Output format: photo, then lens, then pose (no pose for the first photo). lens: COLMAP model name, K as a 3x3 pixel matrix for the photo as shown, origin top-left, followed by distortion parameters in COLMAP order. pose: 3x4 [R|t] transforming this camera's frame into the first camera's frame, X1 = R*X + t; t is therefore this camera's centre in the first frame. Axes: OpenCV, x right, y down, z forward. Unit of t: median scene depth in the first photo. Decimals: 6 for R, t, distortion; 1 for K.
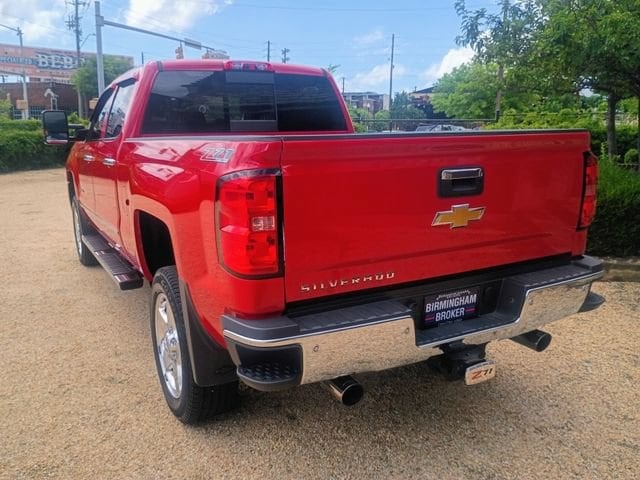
lens RADIAL K [[556.0, 0, 327.7], [0, 556.0, 236.6], [0, 0, 1]] dist [0.066515, -0.096073]
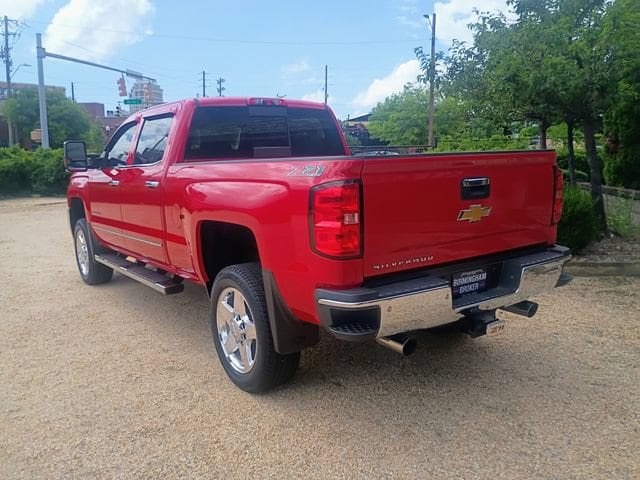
lens RADIAL K [[556.0, 0, 327.7], [0, 556.0, 236.6], [0, 0, 1]] dist [0.066515, -0.096073]
pose [[0.992881, -0.031791, 0.114788, -0.209116], [0.037296, 0.998239, -0.046138, 0.051935], [-0.113119, 0.050090, 0.992318, -0.227450]]
